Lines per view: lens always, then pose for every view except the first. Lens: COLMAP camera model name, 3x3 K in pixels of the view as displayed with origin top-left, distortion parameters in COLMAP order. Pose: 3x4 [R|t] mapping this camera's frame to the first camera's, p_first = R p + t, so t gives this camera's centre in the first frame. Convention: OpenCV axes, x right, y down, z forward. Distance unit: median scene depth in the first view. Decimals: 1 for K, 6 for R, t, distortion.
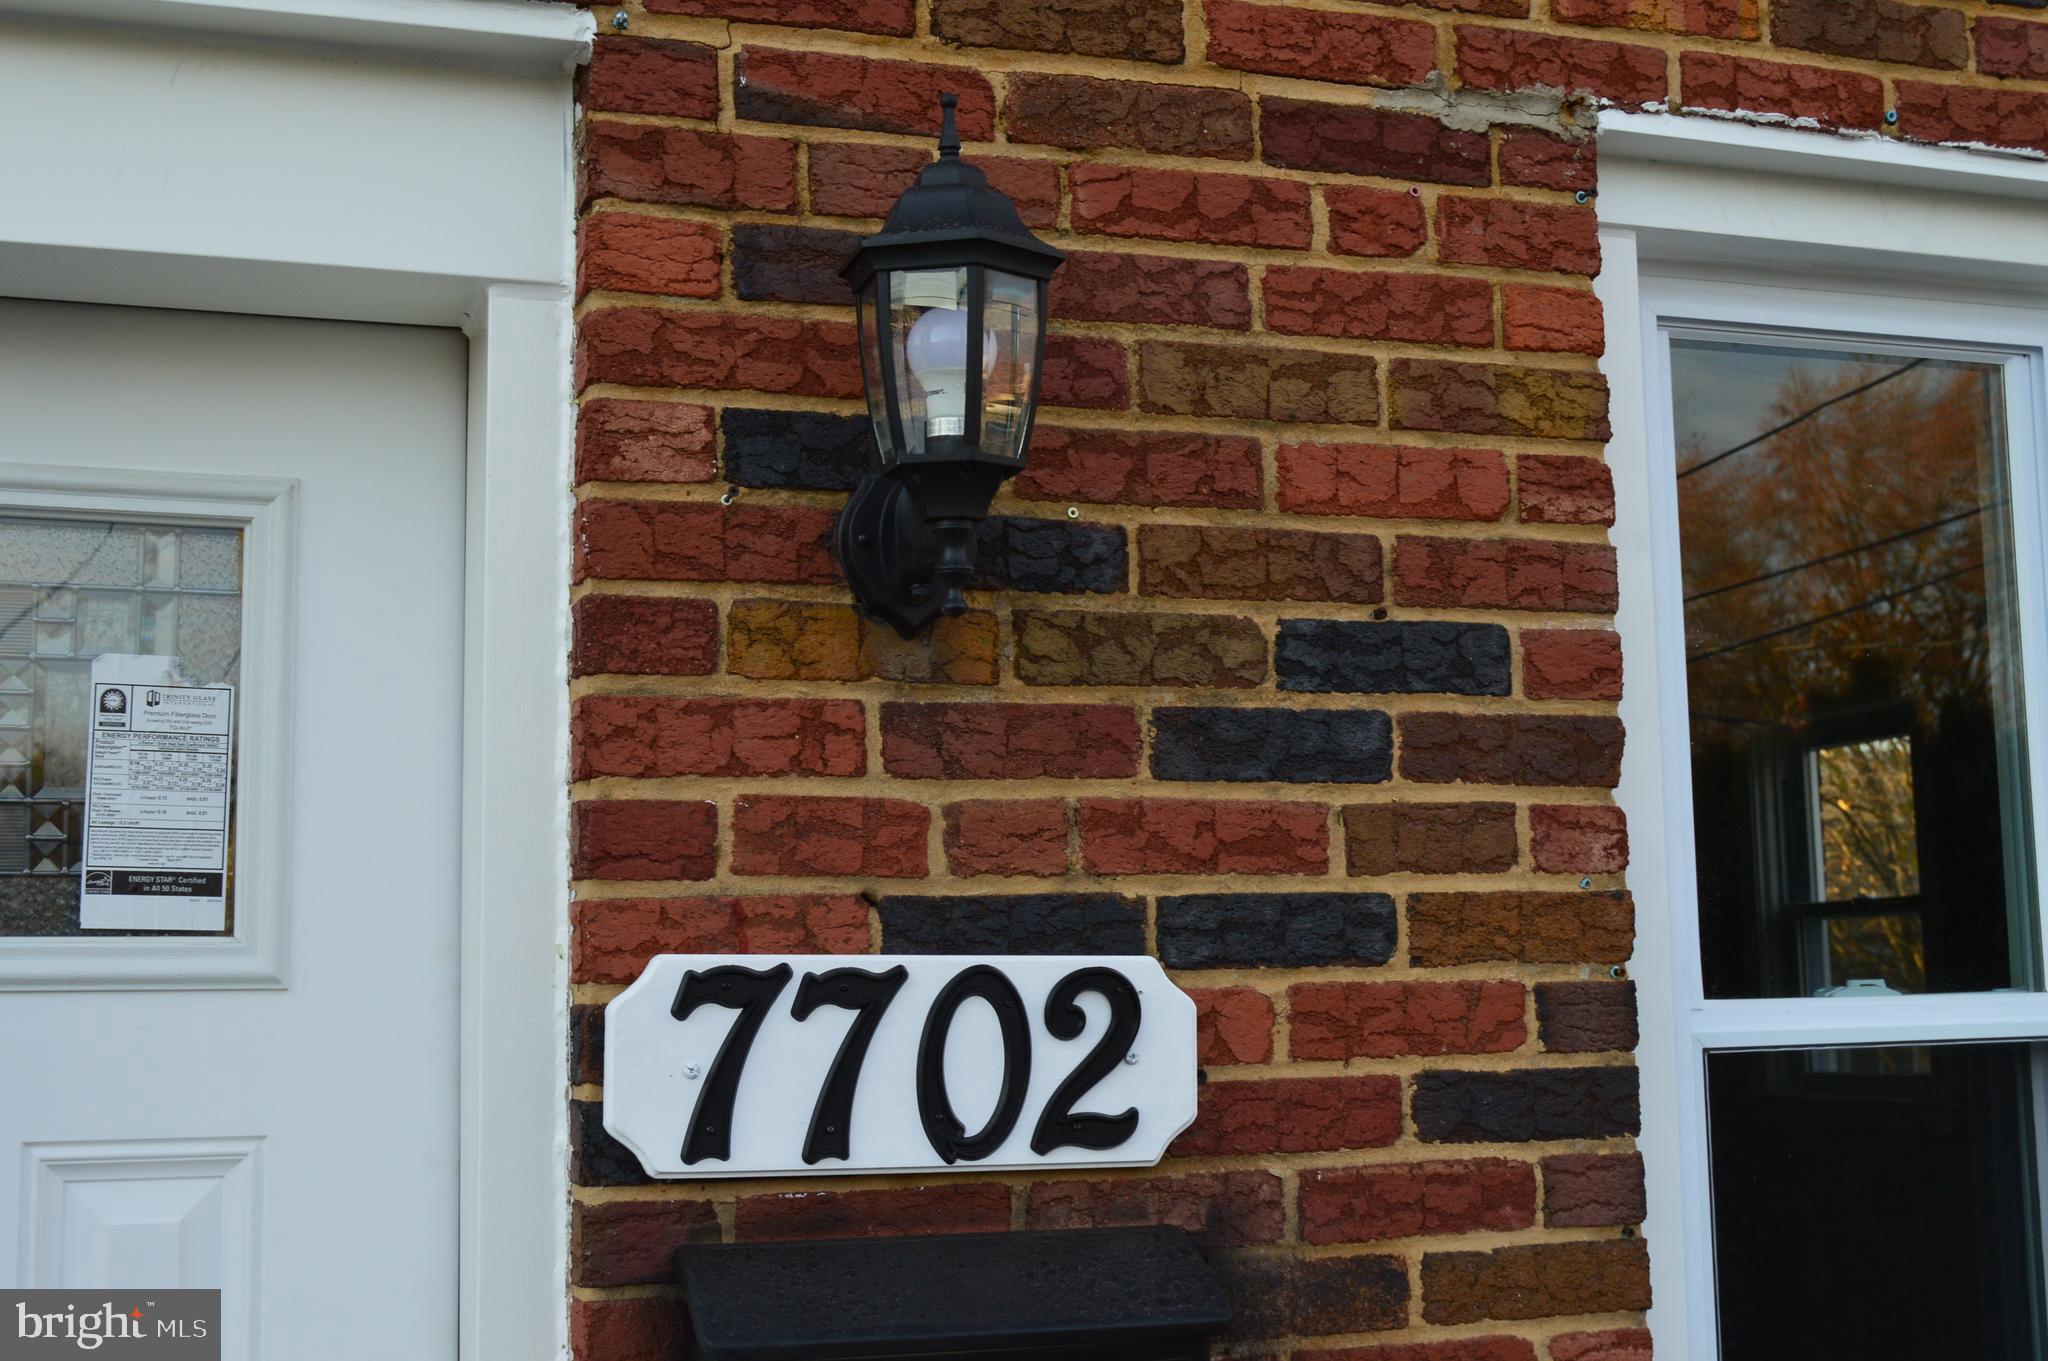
lens RADIAL K [[2666.3, 0, 1023.3], [0, 2666.3, 675.7], [0, 0, 1]] dist [-0.014940, 0.000000]
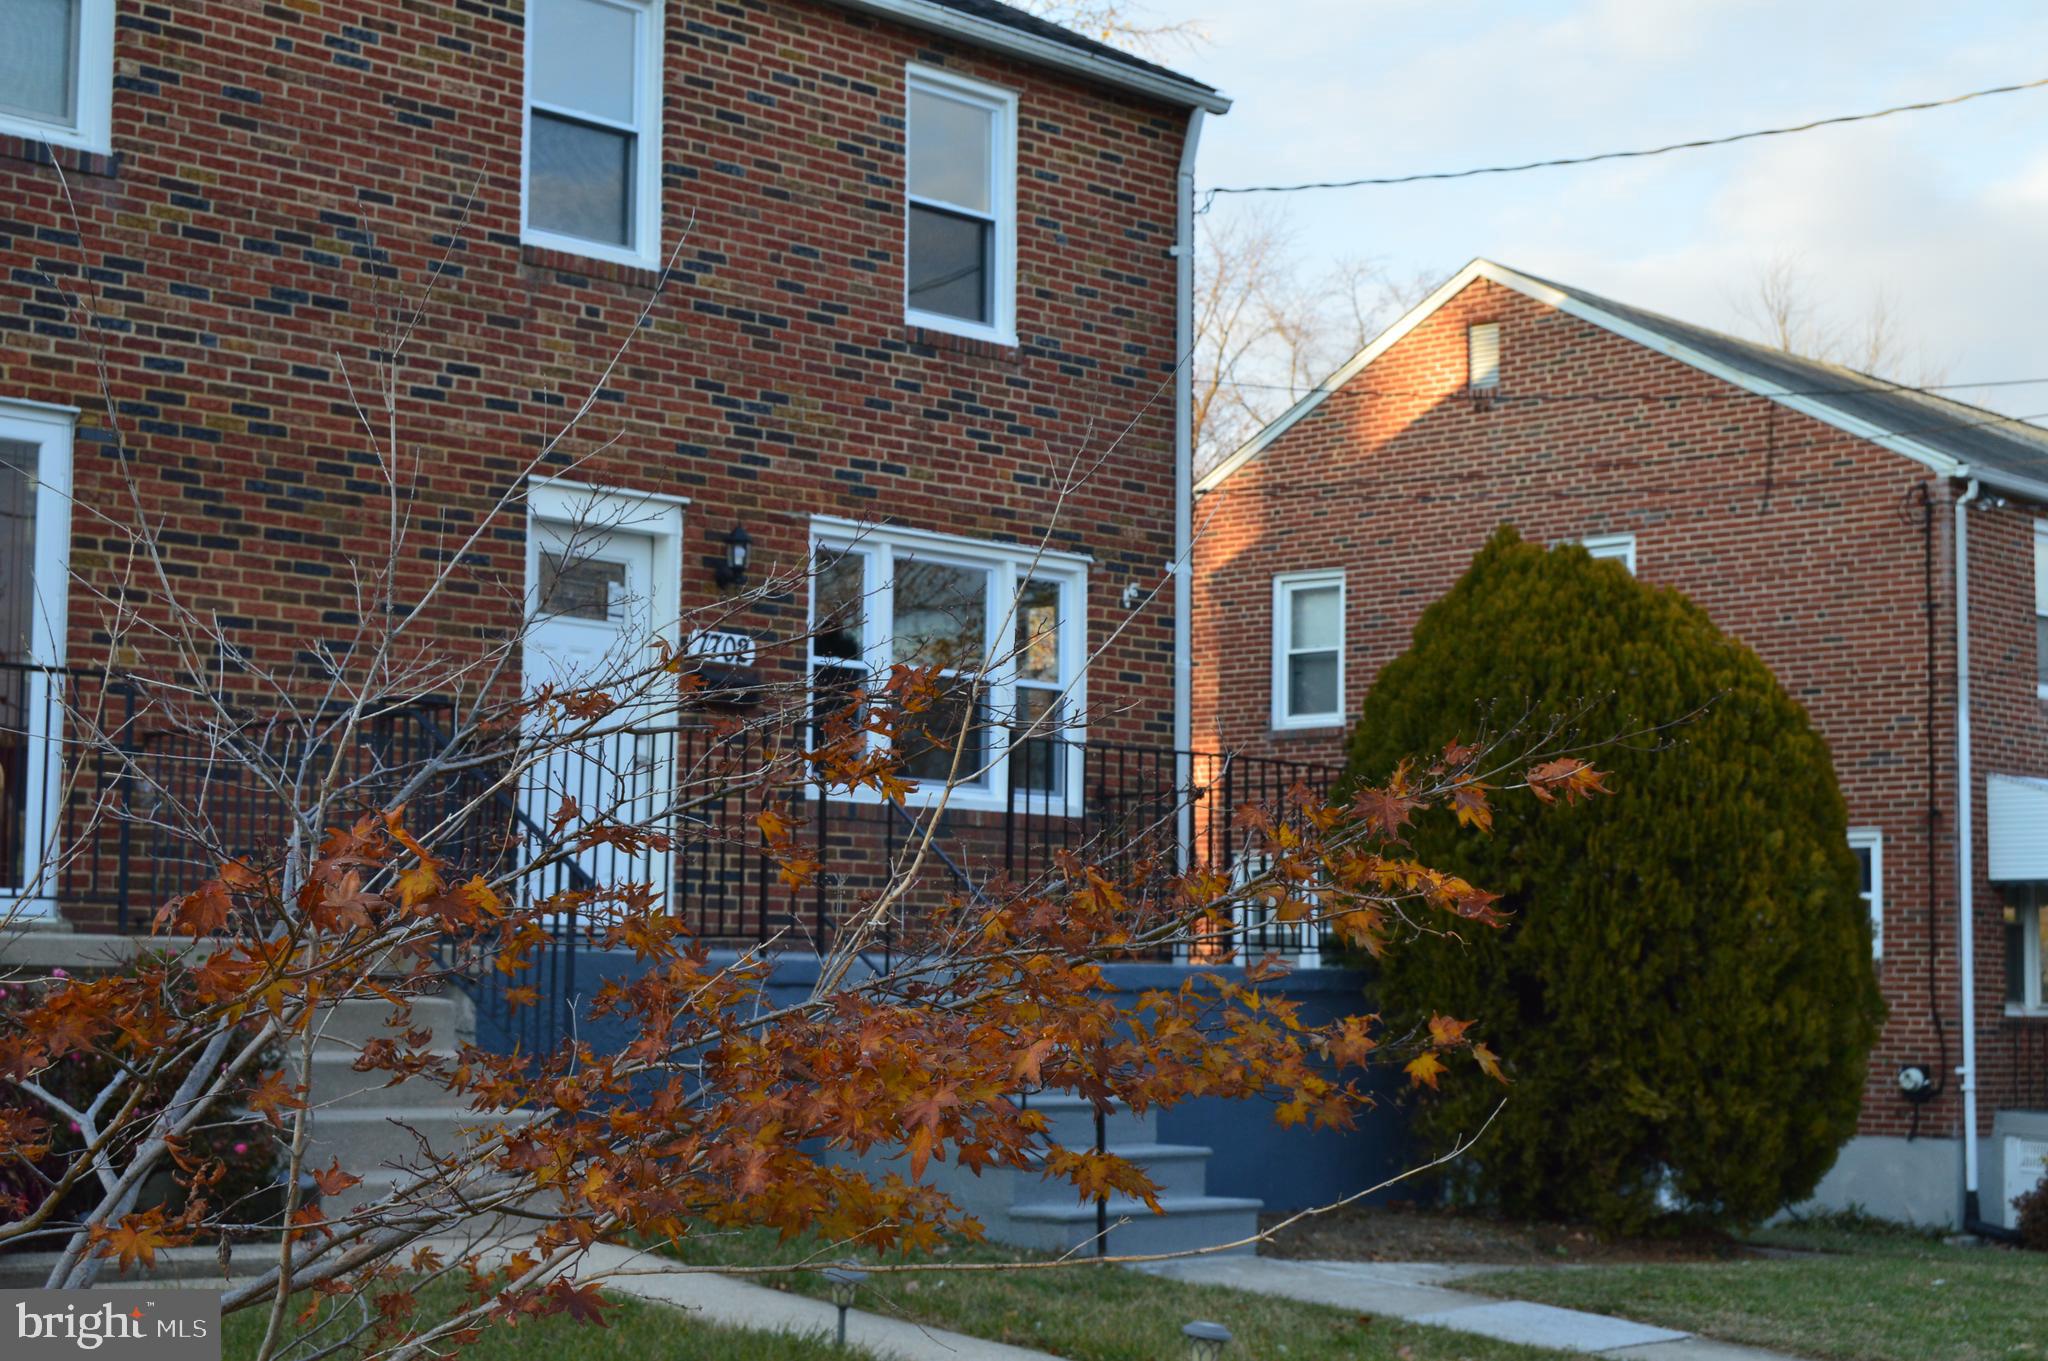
lens RADIAL K [[3300.9, 0, 1023.6], [0, 3300.9, 679.7], [0, 0, 1]] dist [-0.065015, 0.000000]
pose [[0.906376, 0.066485, 0.417208, -2.944391], [-0.072947, 0.997336, -0.000457, 0.168976], [-0.416127, -0.030019, 0.908811, -7.275519]]
